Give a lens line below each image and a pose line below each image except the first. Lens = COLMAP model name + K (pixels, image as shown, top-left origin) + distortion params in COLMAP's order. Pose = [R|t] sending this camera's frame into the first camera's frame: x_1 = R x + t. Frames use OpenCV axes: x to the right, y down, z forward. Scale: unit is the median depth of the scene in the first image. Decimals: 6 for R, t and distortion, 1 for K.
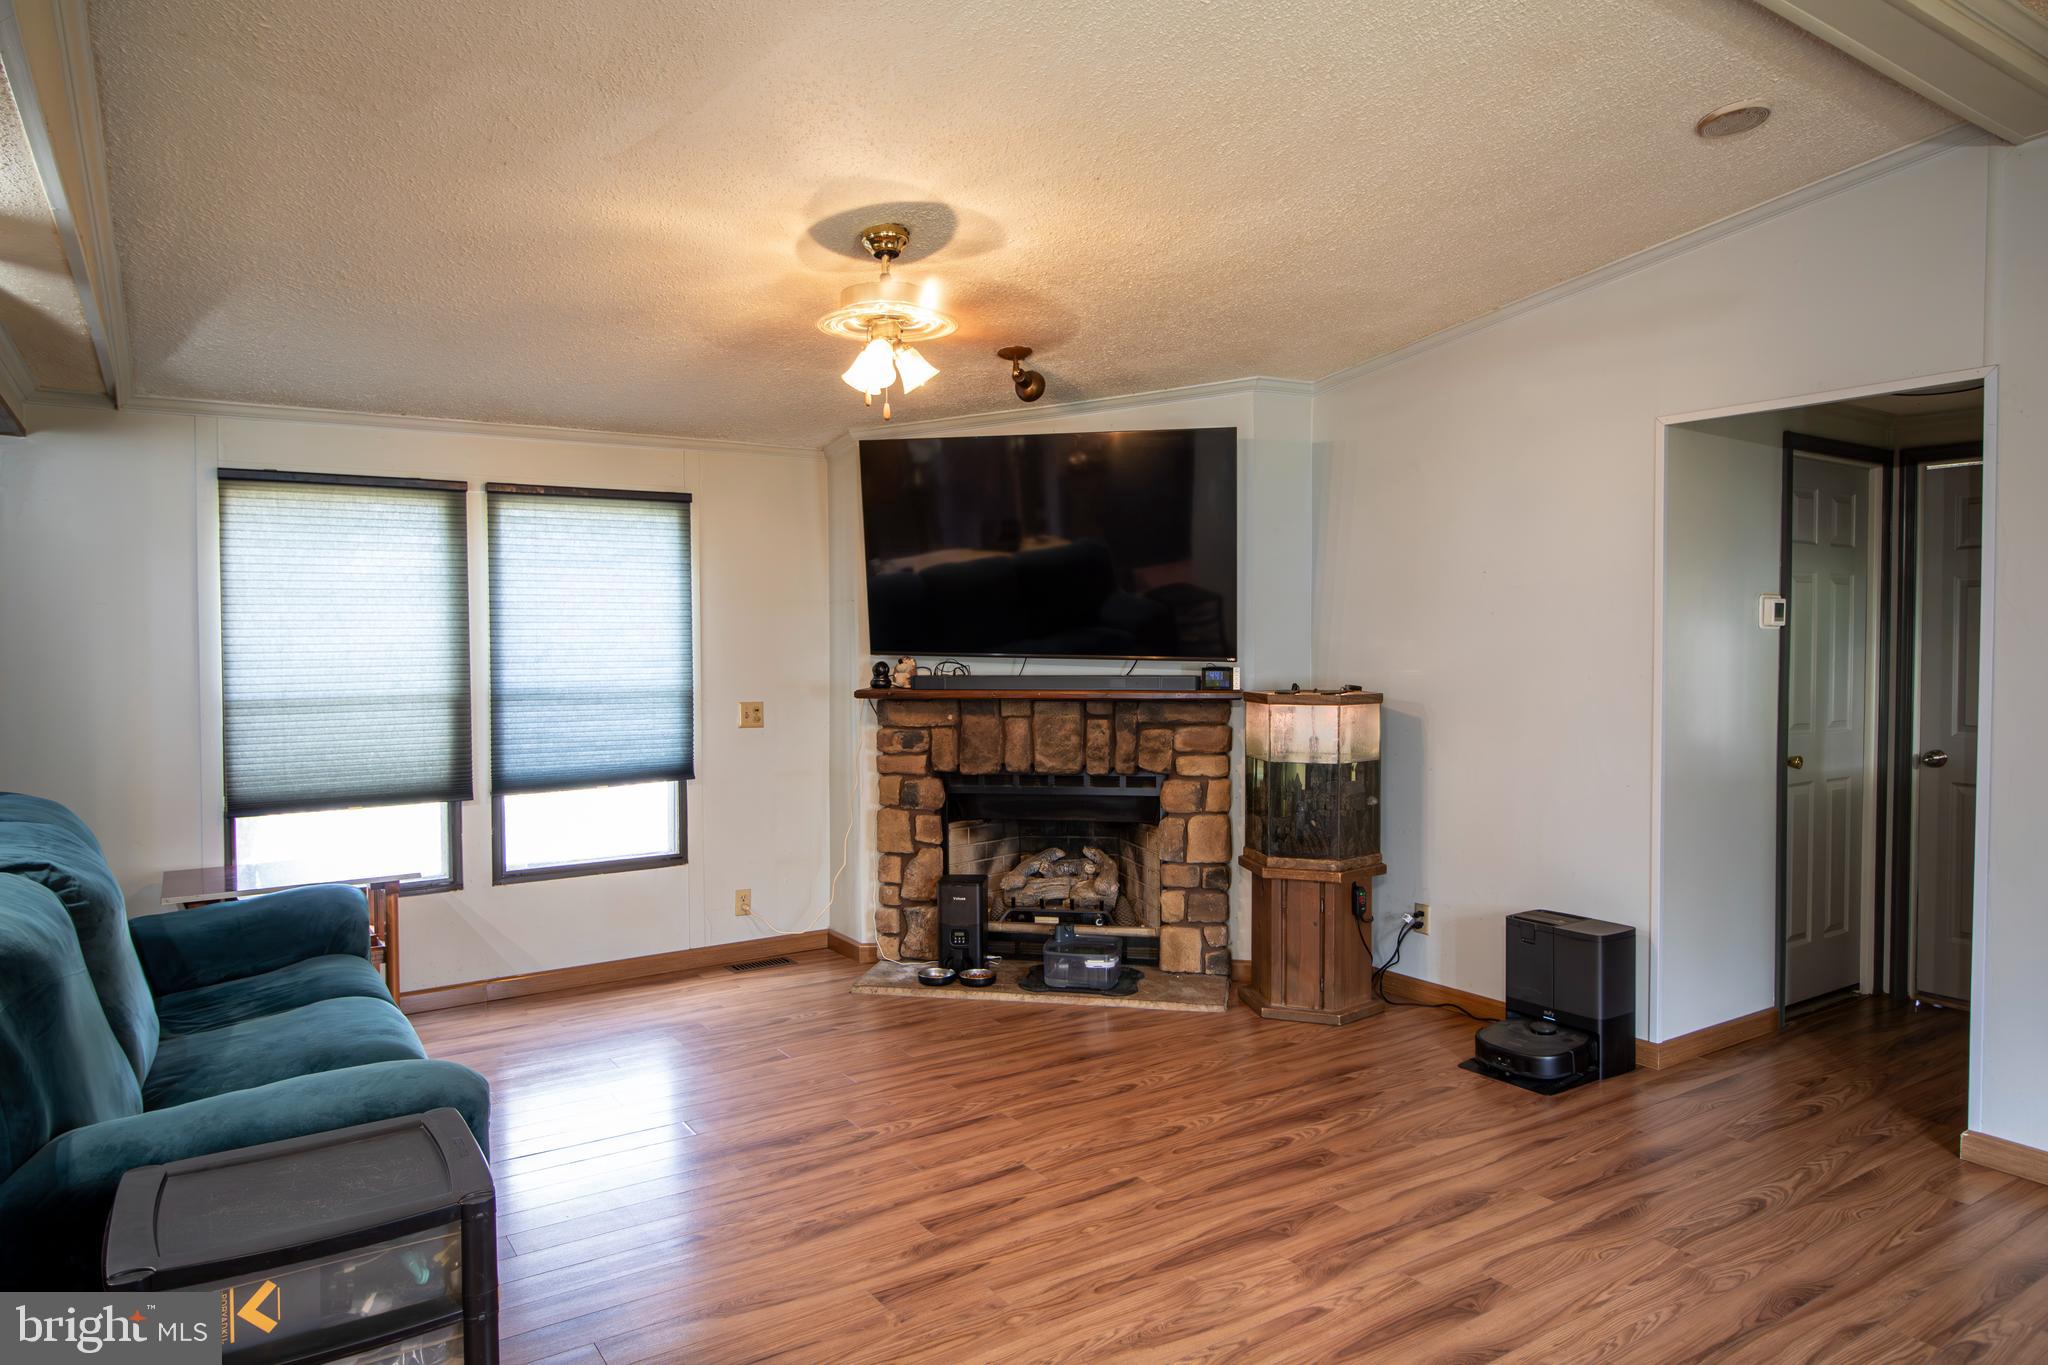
lens RADIAL K [[1260.5, 0, 1019.0], [0, 1260.5, 678.8], [0, 0, 1]] dist [0.005314, -0.002034]
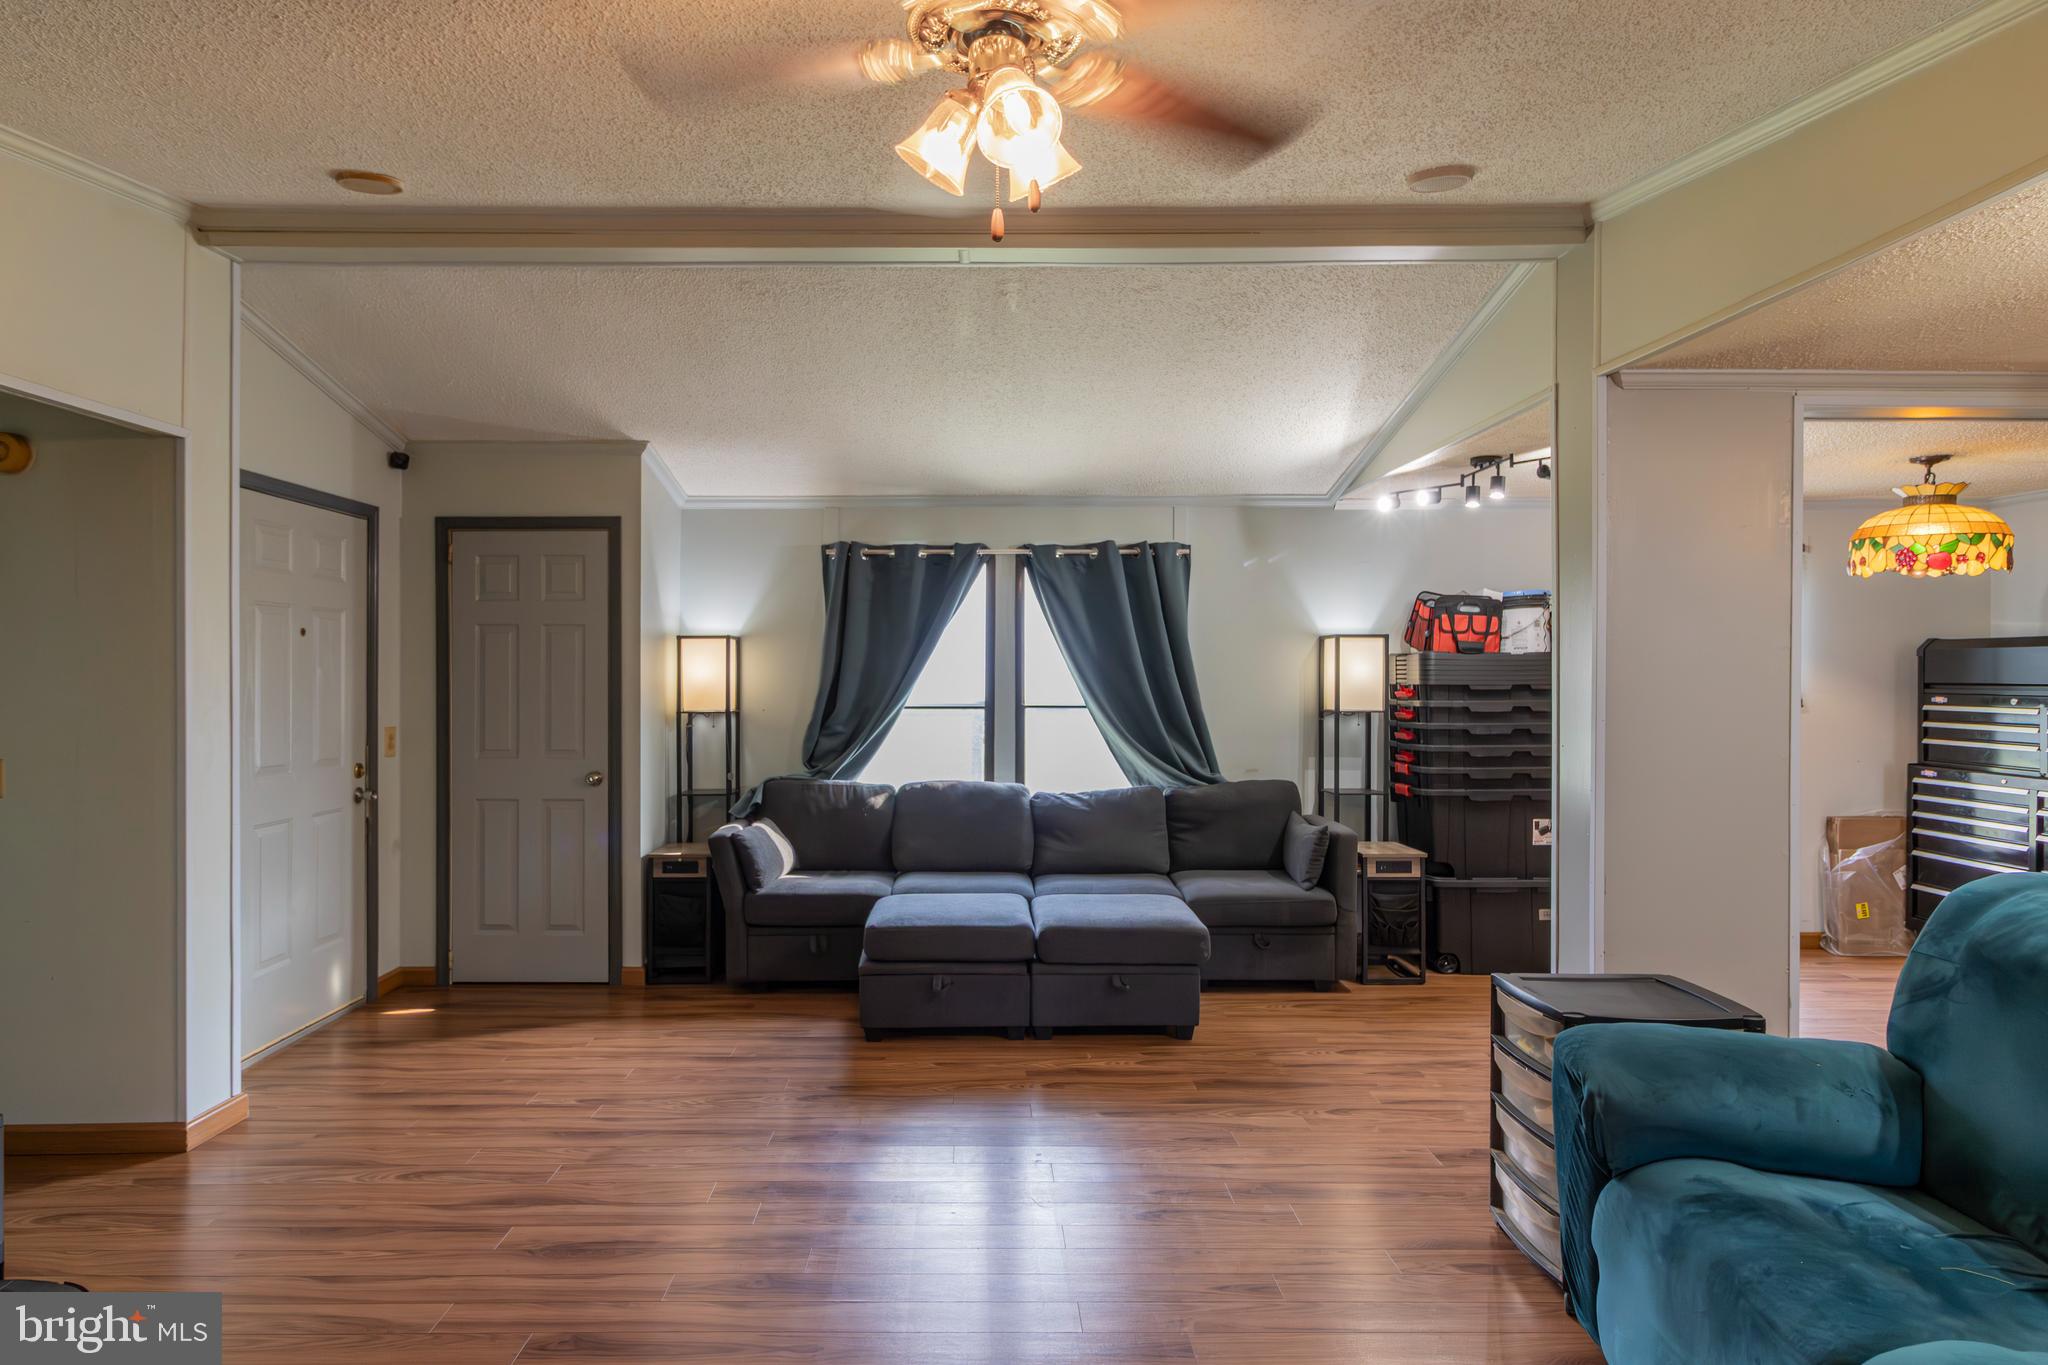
lens RADIAL K [[1135.3, 0, 982.4], [0, 1135.3, 671.5], [0, 0, 1]] dist [0.006792, -0.004714]
pose [[-0.837662, 0.003100, 0.546180, -0.246752], [0.020774, 0.999441, 0.026188, -0.029335], [-0.545793, 0.033283, -0.837259, 0.976222]]
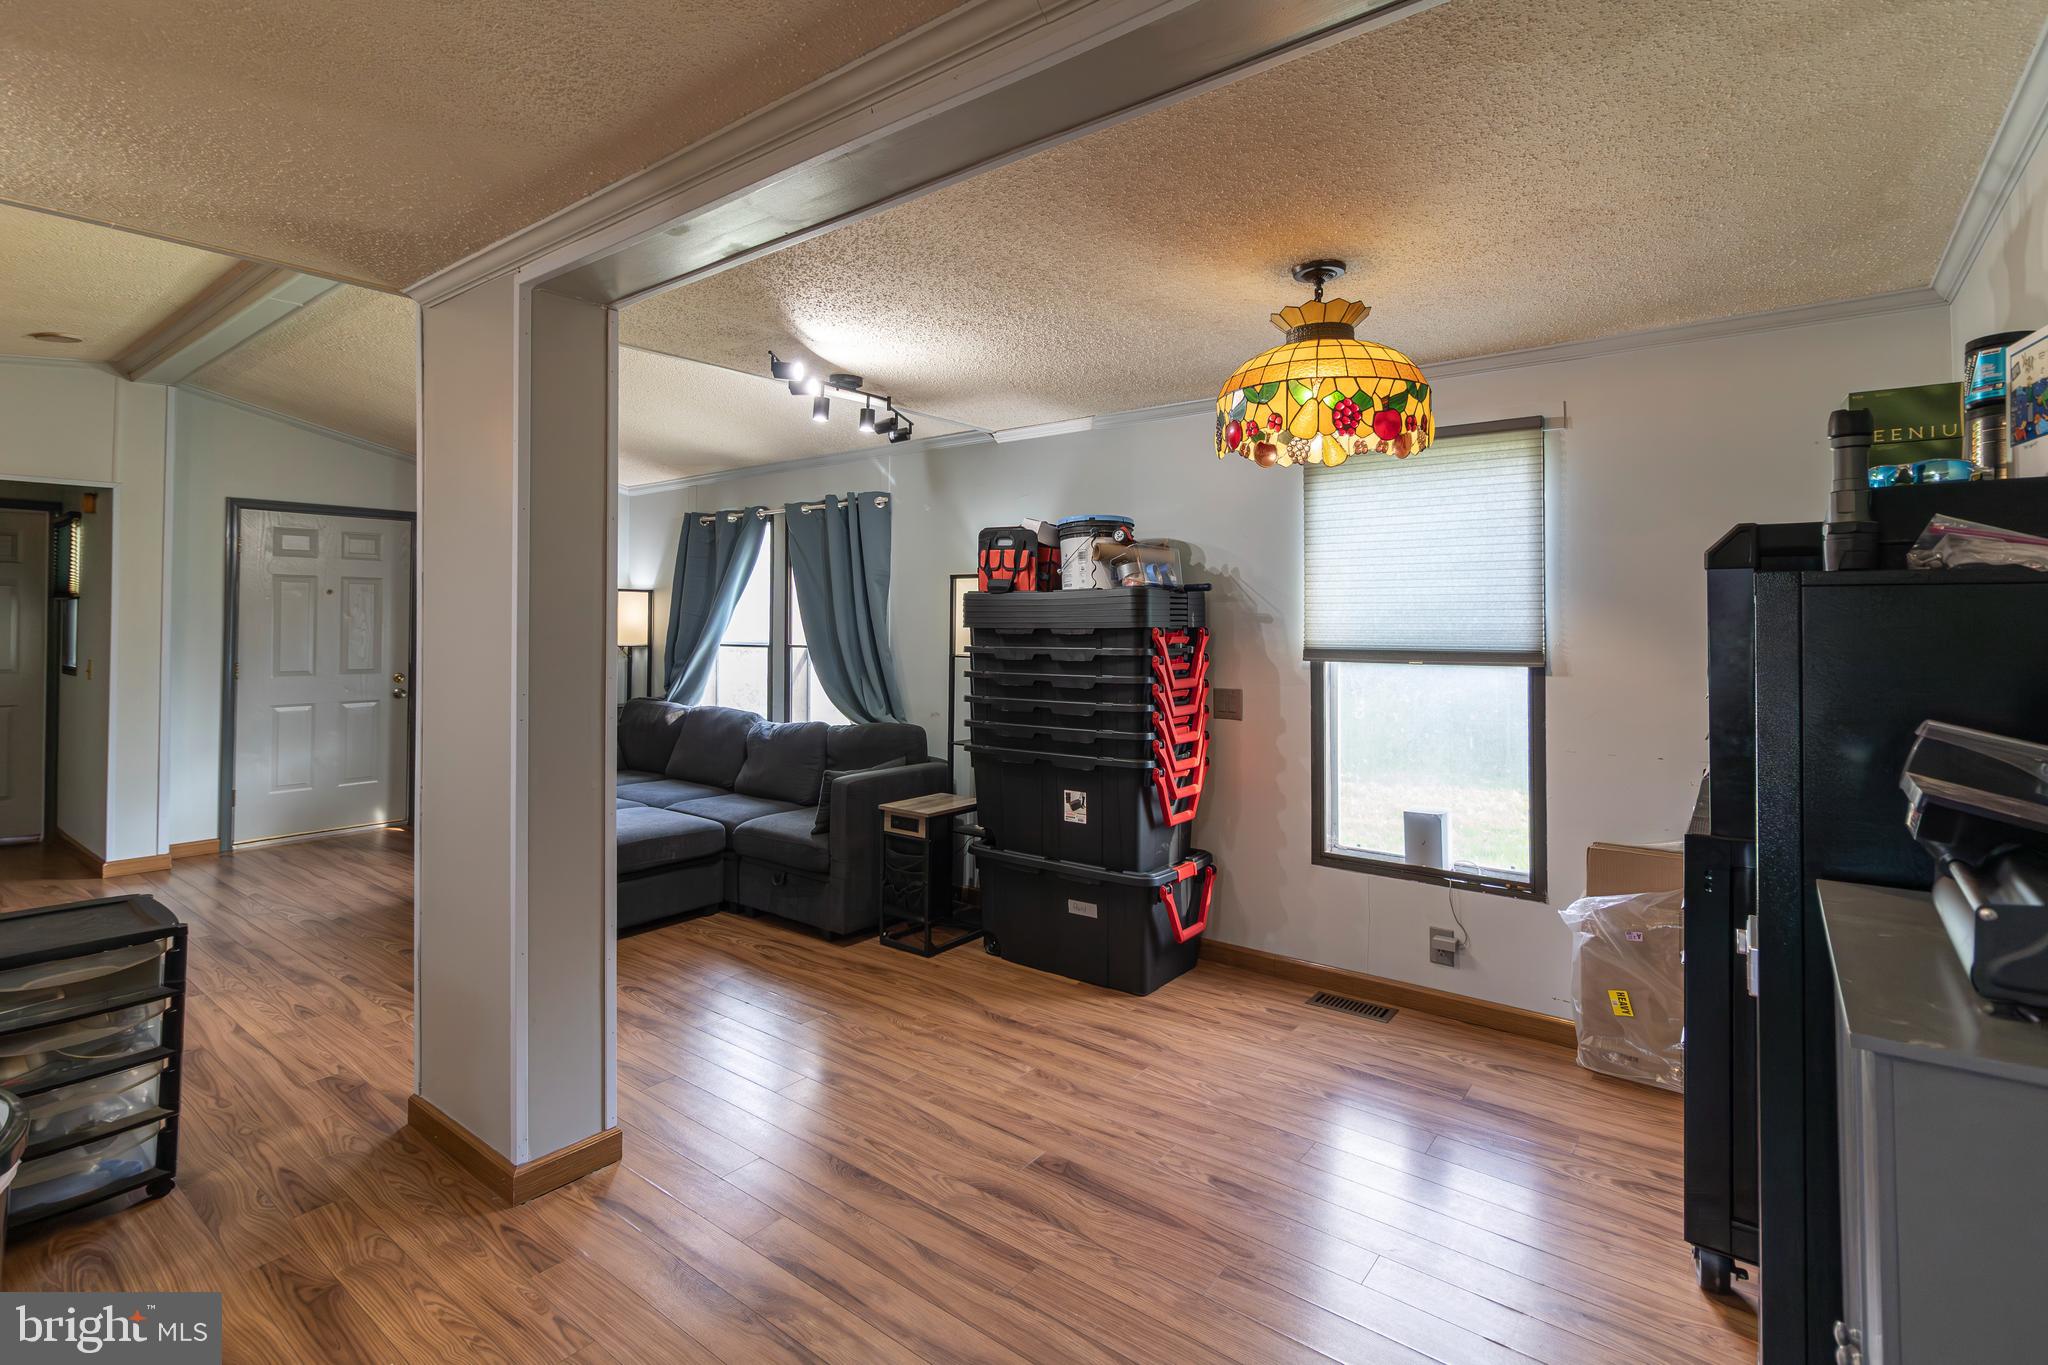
lens RADIAL K [[955.3, 0, 1059.4], [0, 955.3, 604.8], [0, 0, 1]] dist [-0.003643, -0.000017]
pose [[-0.340925, 0.019091, 0.939897, -0.798618], [0.030758, 0.999485, -0.009144, 0.009258], [-0.939587, 0.025792, -0.341336, 0.064338]]
